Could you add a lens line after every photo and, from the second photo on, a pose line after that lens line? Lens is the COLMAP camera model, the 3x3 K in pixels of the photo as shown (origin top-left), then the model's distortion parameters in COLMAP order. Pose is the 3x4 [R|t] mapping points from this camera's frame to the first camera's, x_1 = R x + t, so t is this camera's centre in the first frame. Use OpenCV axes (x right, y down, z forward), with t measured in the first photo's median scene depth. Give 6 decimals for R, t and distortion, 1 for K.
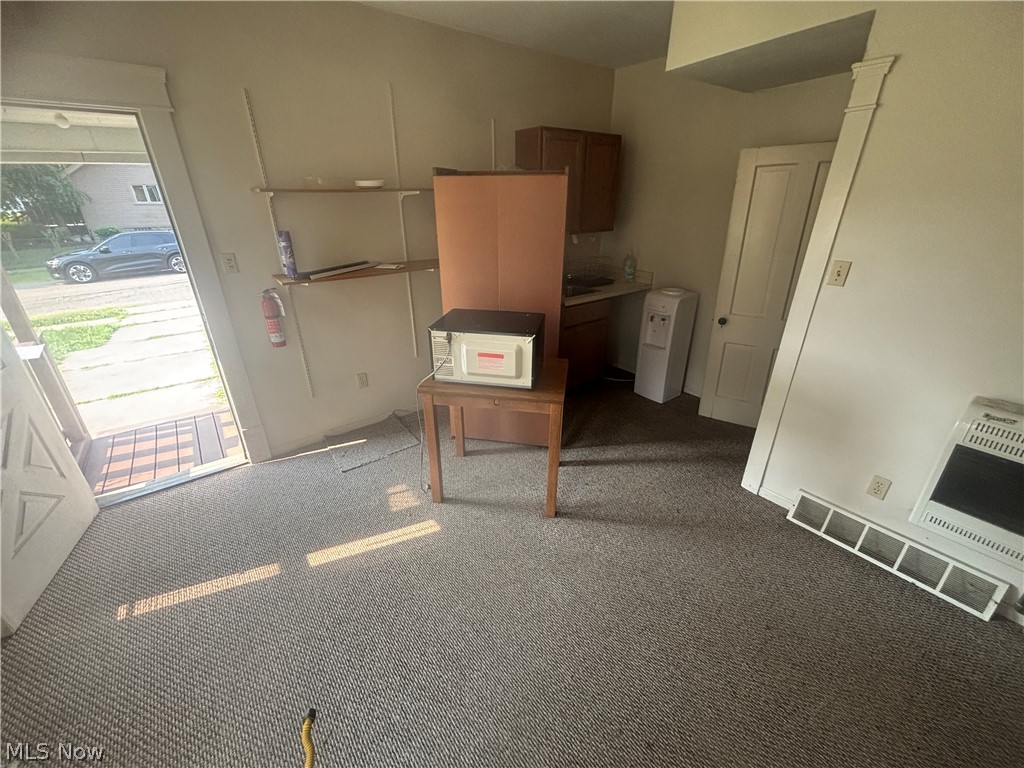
lens RADIAL K [[420.0, 0, 512.0], [0, 420.0, 384.0], [0, 0, 1]] dist [0.013413, 0.000300]
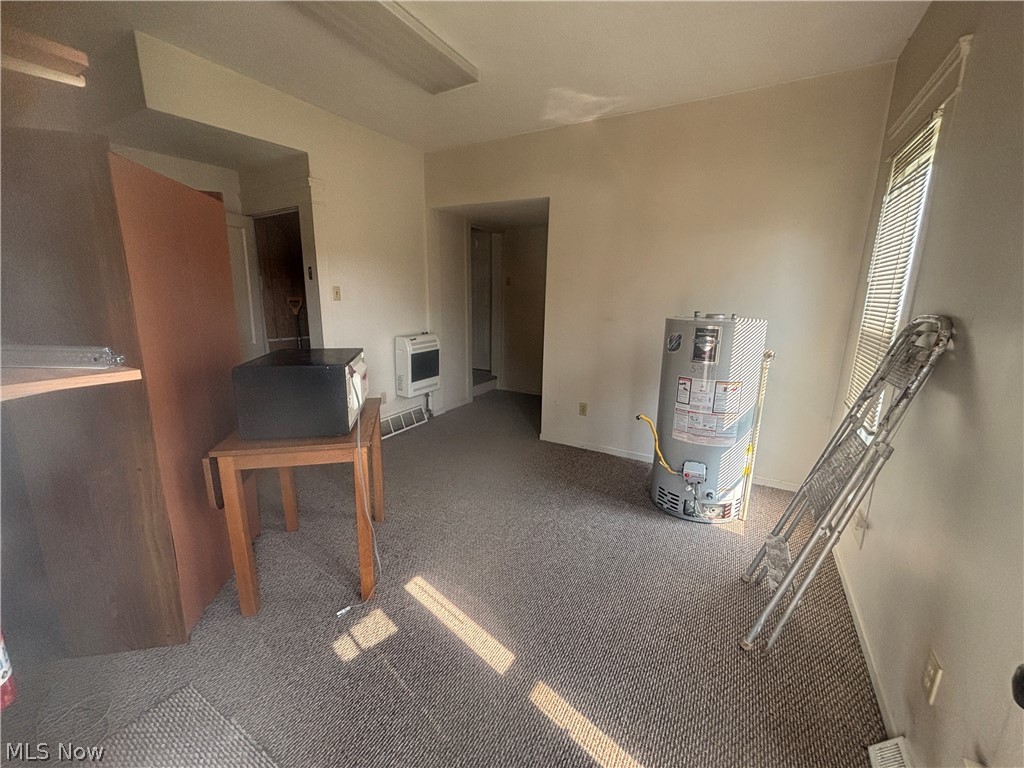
lens RADIAL K [[420.0, 0, 512.0], [0, 420.0, 384.0], [0, 0, 1]] dist [0.013413, 0.000300]
pose [[-0.397671, -0.190138, 0.897611, -1.035263], [0.375408, 0.858942, 0.348265, -0.250853], [-0.837214, 0.475465, -0.270197, 0.950152]]
